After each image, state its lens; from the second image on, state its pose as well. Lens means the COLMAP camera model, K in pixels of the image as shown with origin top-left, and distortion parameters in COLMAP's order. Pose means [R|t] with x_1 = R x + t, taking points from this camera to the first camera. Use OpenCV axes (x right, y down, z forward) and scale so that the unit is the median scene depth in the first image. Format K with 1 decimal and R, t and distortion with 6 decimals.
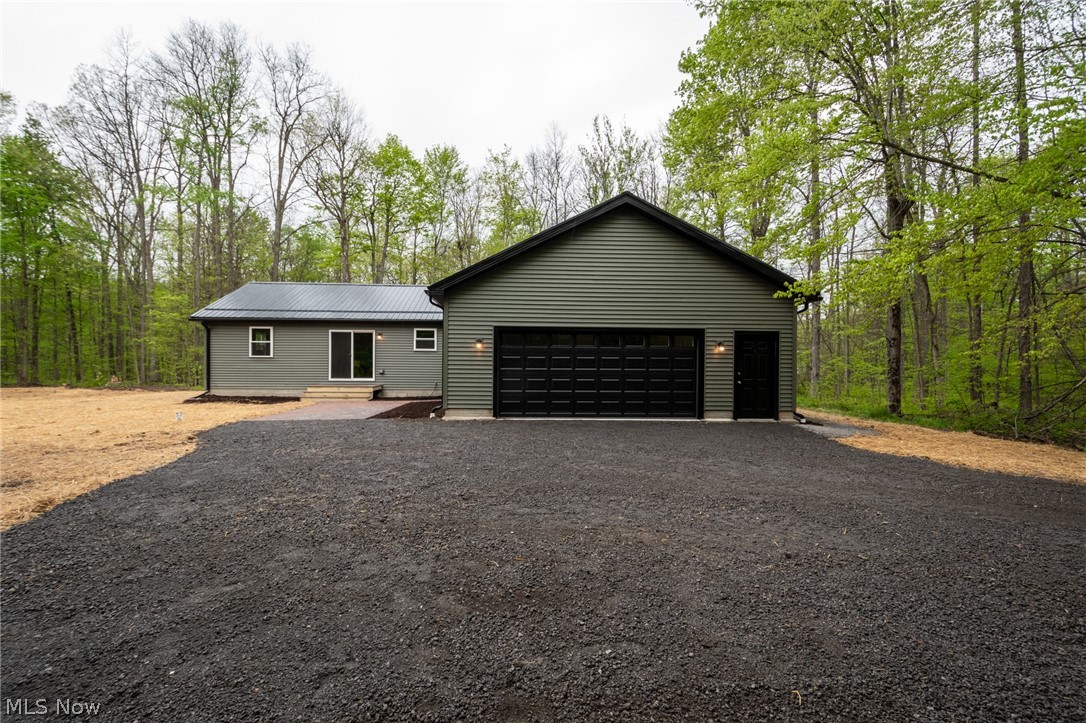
lens RADIAL K [[481.7, 0, 546.0], [0, 481.7, 362.1], [0, 0, 1]] dist [0.011402, 0.000080]
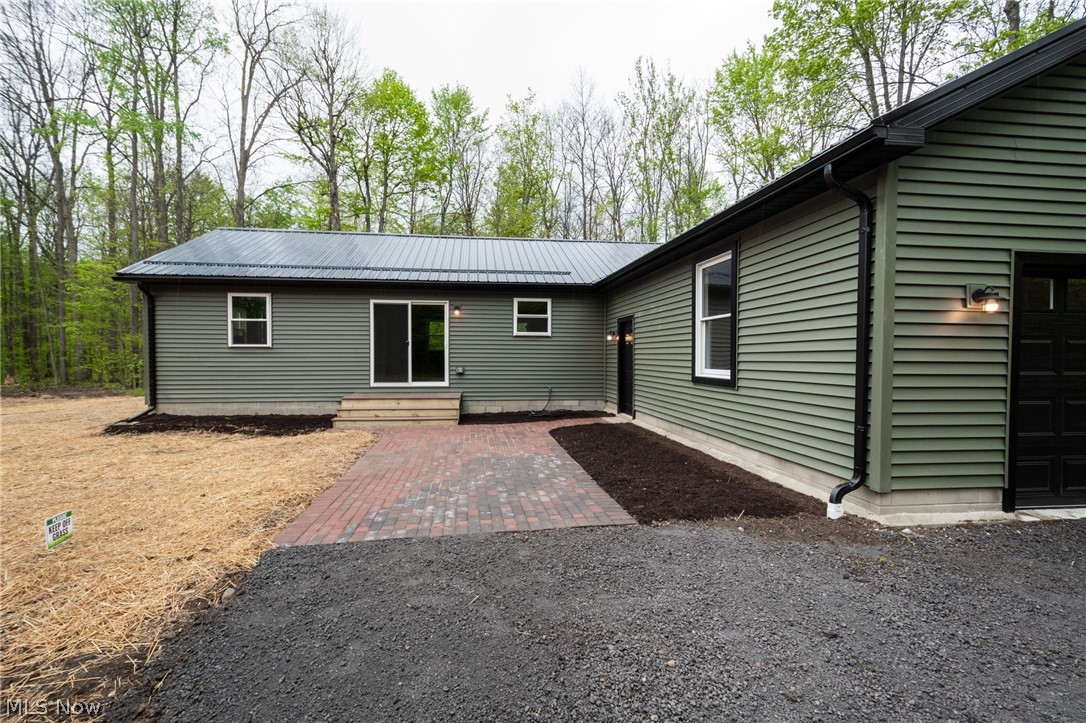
lens RADIAL K [[481.7, 0, 543.6], [0, 481.7, 361.4], [0, 0, 1]] dist [0.011402, 0.000080]
pose [[0.997575, -0.004595, 0.069452, -0.134896], [0.003427, 0.999851, 0.016930, -0.000601], [-0.069519, -0.016651, 0.997442, 0.193341]]
